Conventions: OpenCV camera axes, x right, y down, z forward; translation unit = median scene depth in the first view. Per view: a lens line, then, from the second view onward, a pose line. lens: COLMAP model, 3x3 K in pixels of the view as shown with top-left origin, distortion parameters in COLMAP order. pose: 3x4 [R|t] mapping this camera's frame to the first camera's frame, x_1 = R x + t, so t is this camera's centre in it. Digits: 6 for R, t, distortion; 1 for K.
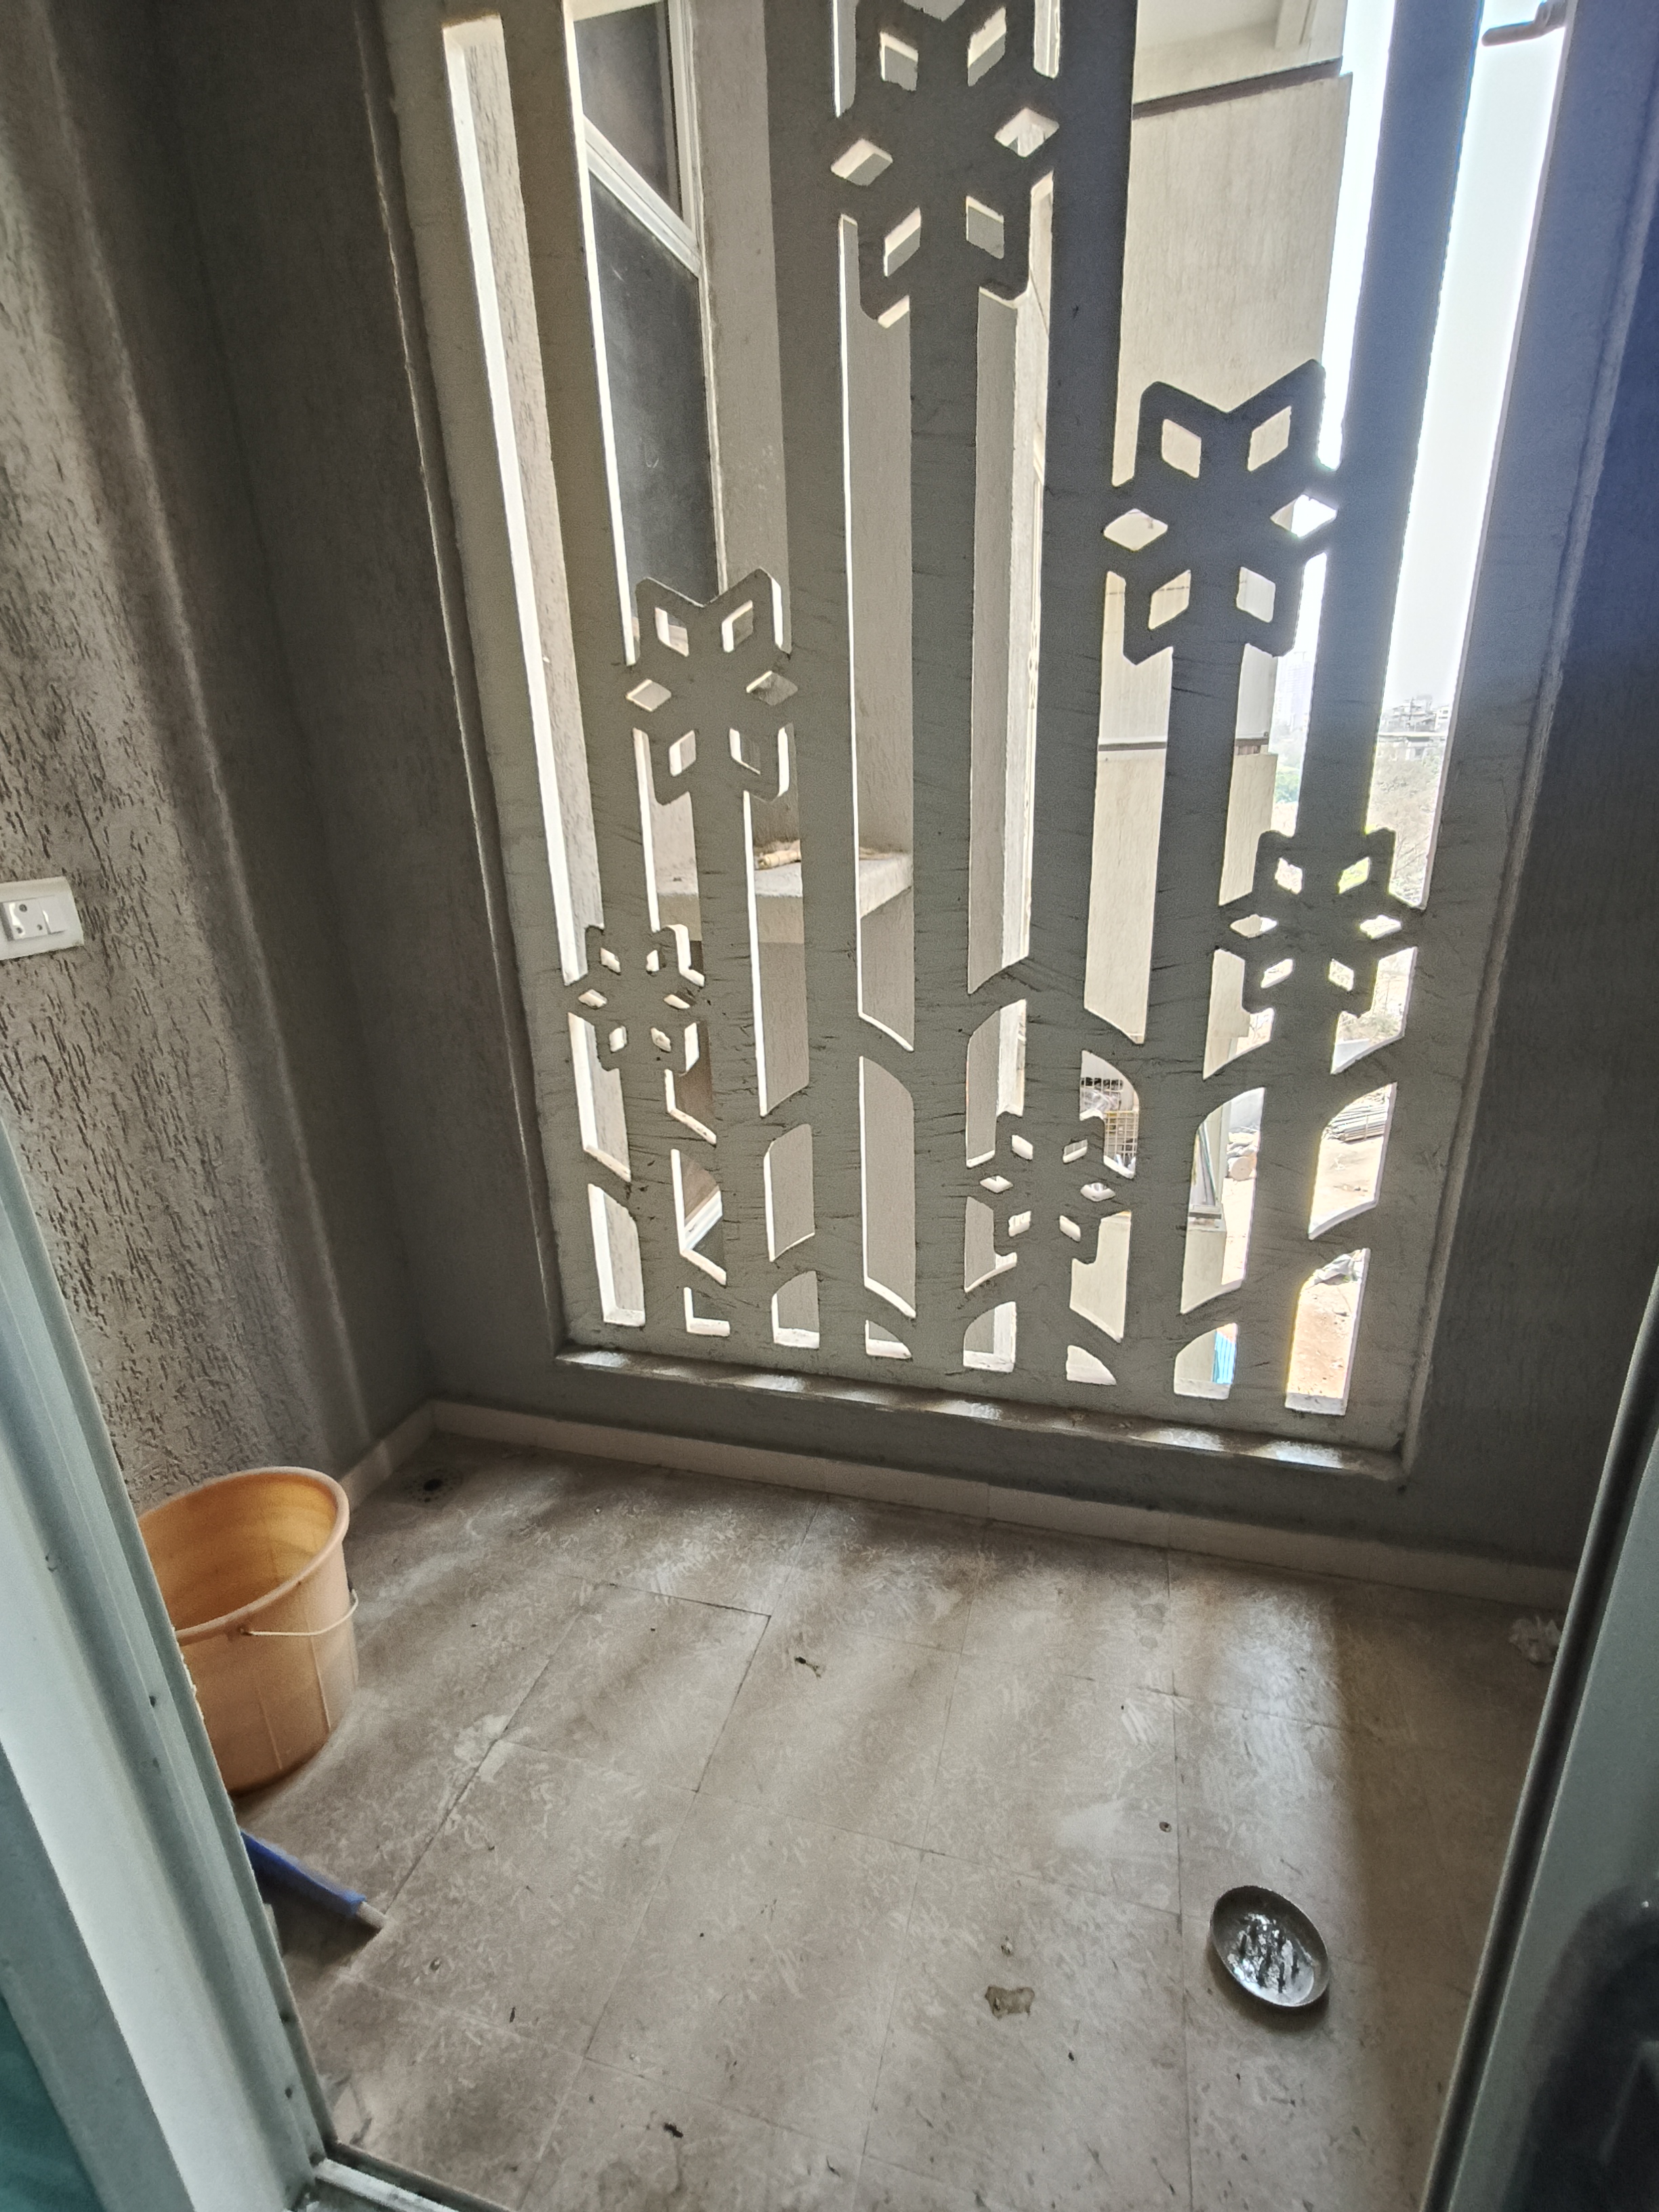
lens RADIAL K [[1022.2, 0, 832.5], [0, 1022.2, 1100.7], [0, 0, 1]] dist [-0.000348, 0.003152]
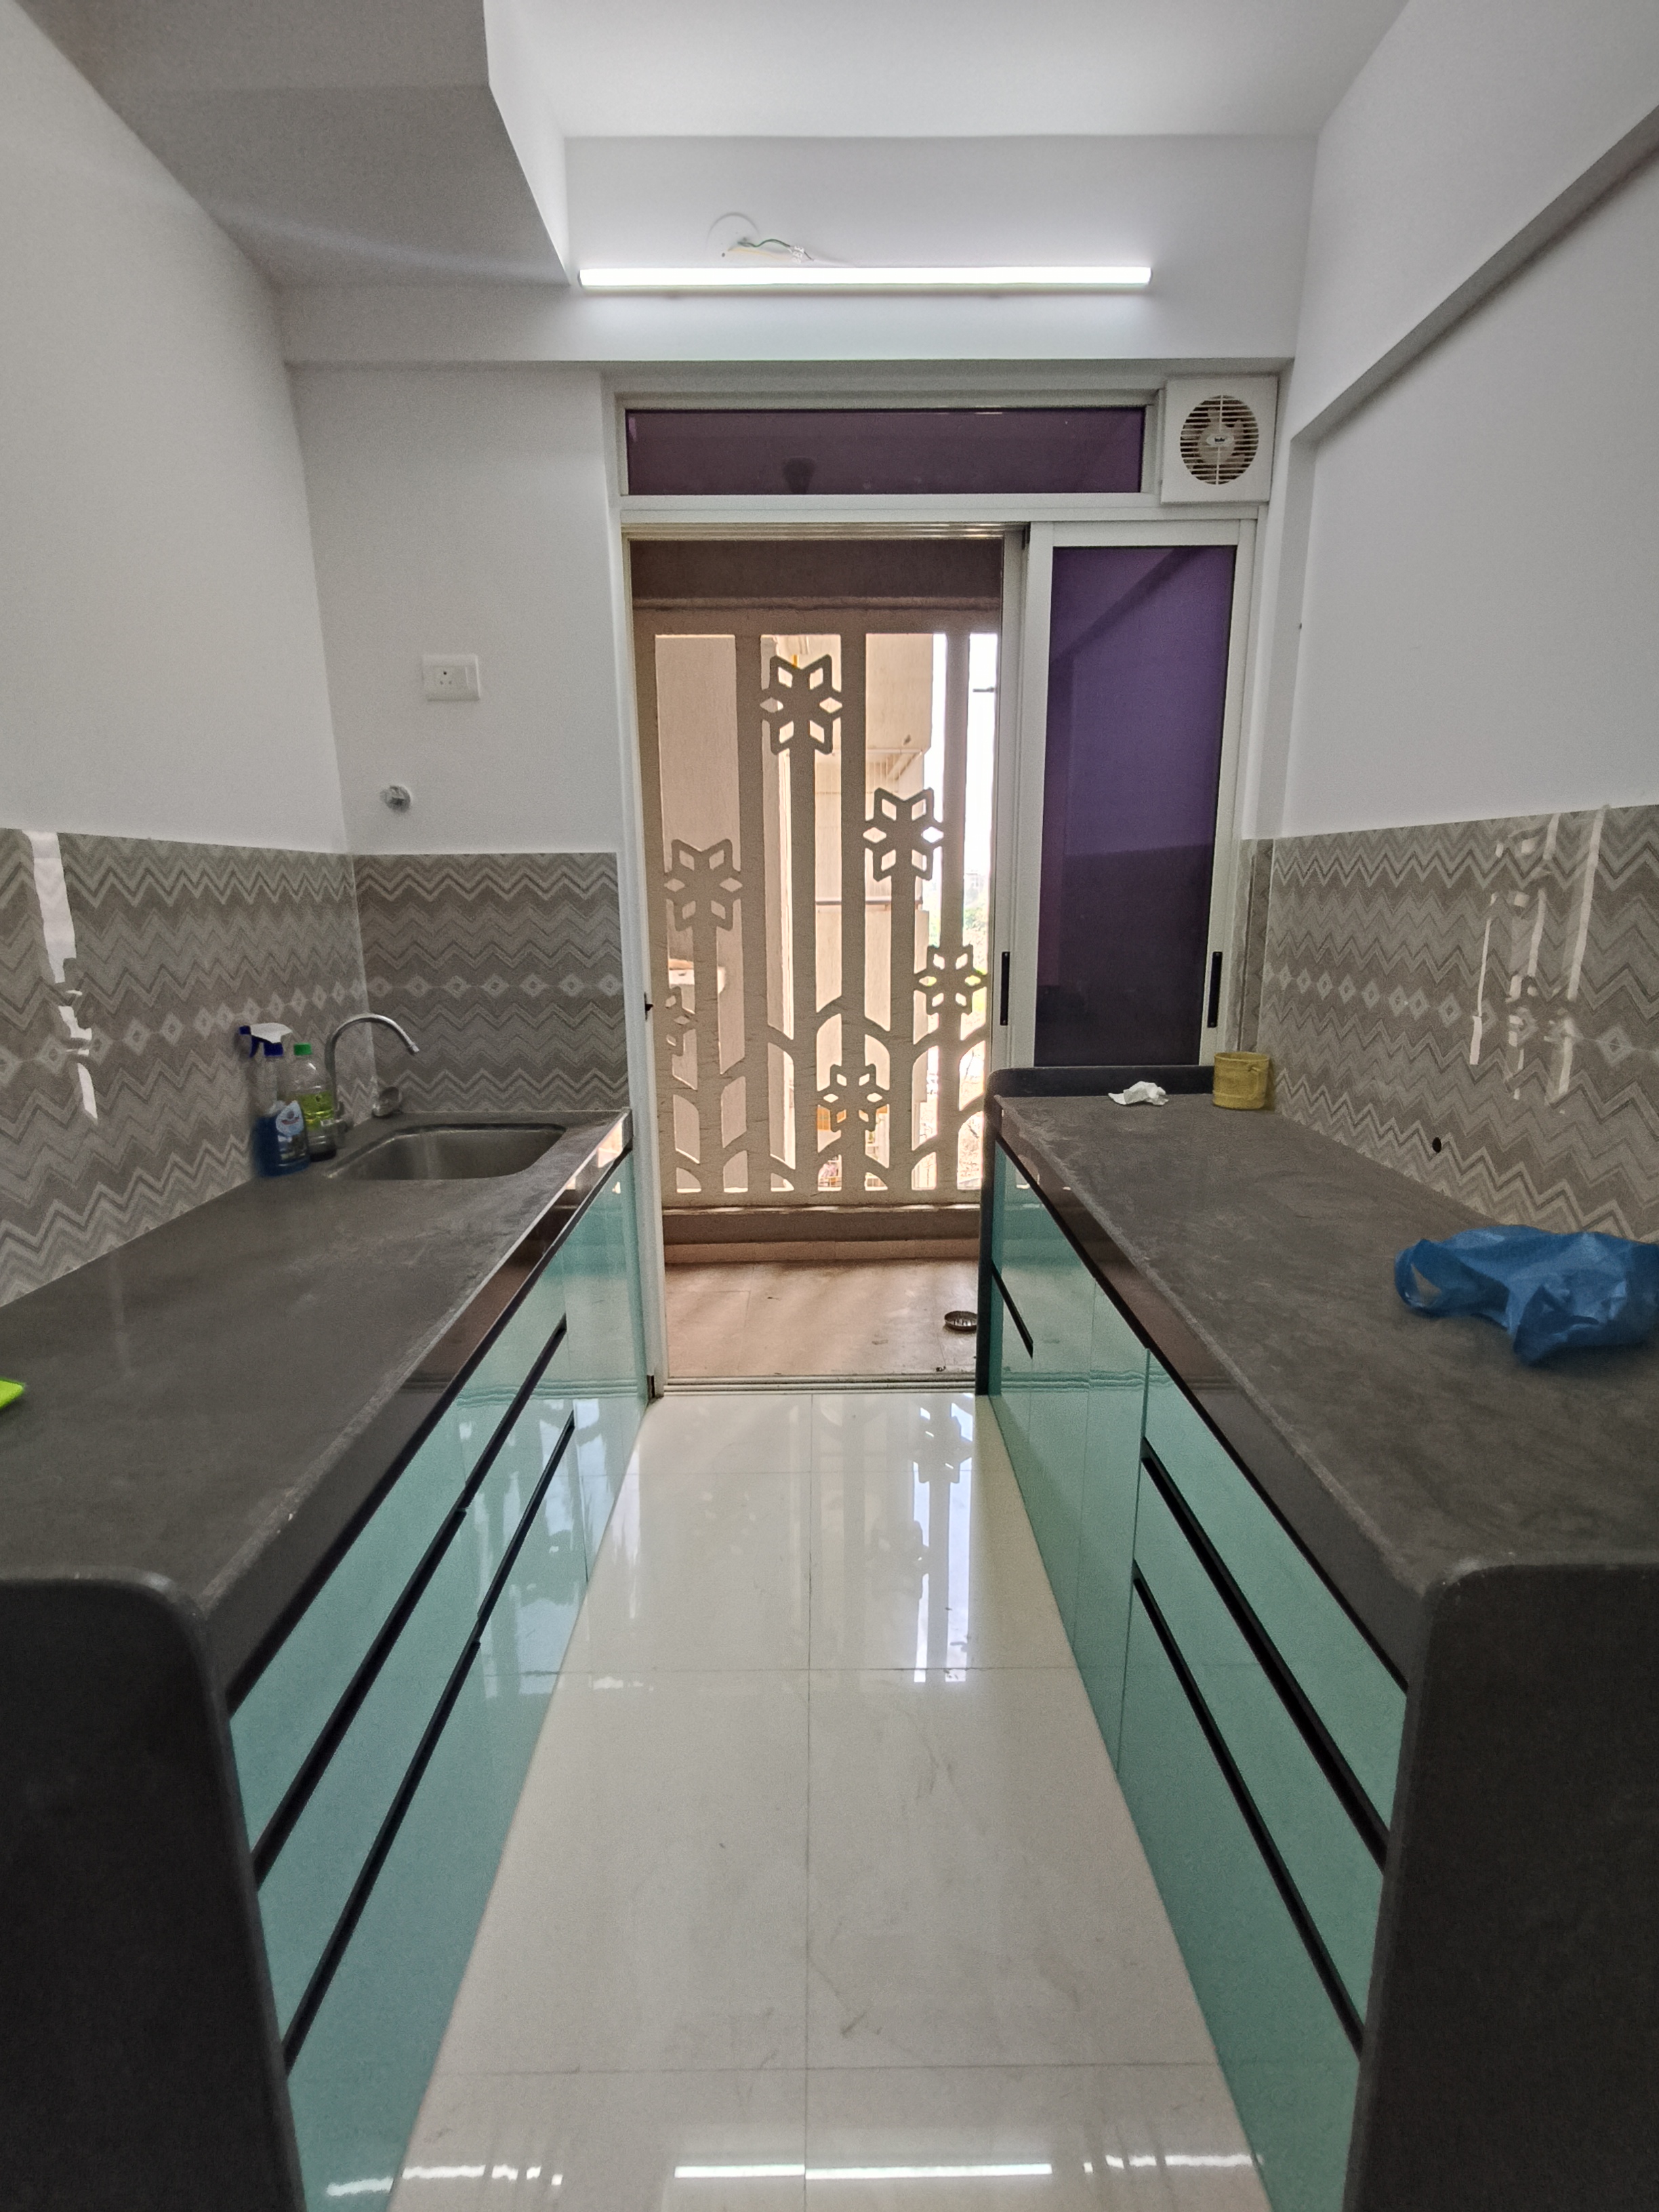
lens RADIAL K [[1022.2, 0, 828.8], [0, 1022.2, 1103.9], [0, 0, 1]] dist [-0.000348, 0.003152]
pose [[0.957273, -0.034144, 0.287164, -0.579953], [0.072856, 0.989450, -0.125222, 0.443423], [-0.279859, 0.140793, 0.949661, -1.338714]]
